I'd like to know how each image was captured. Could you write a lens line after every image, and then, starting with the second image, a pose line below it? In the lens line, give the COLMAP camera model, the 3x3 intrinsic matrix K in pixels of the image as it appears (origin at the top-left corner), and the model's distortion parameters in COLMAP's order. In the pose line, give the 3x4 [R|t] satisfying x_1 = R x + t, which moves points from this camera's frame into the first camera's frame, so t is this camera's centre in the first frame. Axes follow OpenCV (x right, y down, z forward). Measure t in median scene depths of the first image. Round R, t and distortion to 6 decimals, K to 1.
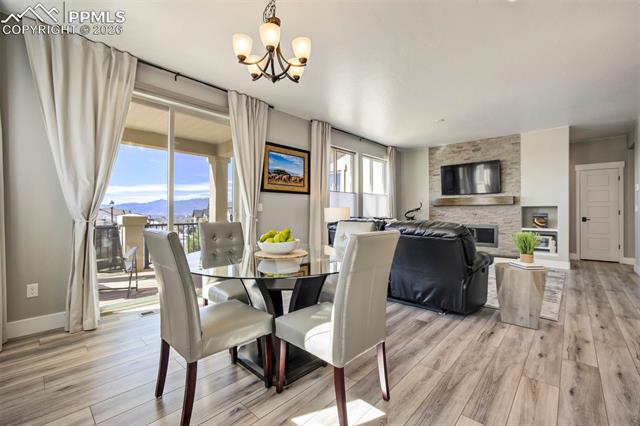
lens RADIAL K [[274.2, 0, 319.4], [0, 274.2, 208.8], [0, 0, 1]] dist [-0.028442, 0.011440]
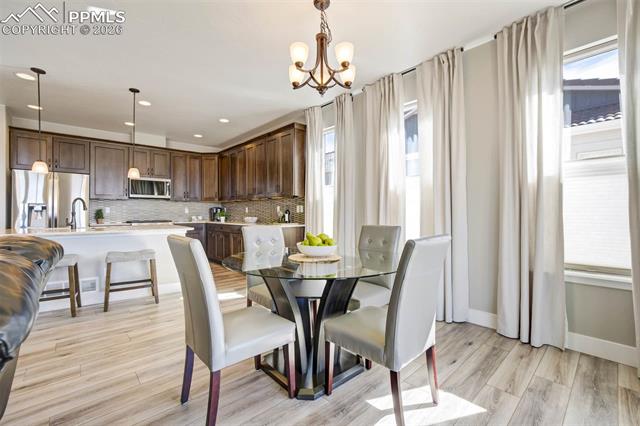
lens RADIAL K [[274.2, 0, 323.7], [0, 274.2, 217.1], [0, 0, 1]] dist [-0.028442, 0.011440]
pose [[-0.998200, -0.000729, 0.059965, -0.094730], [-0.000170, 0.999956, 0.009333, 0.002392], [-0.059969, 0.009306, -0.998157, 0.822484]]
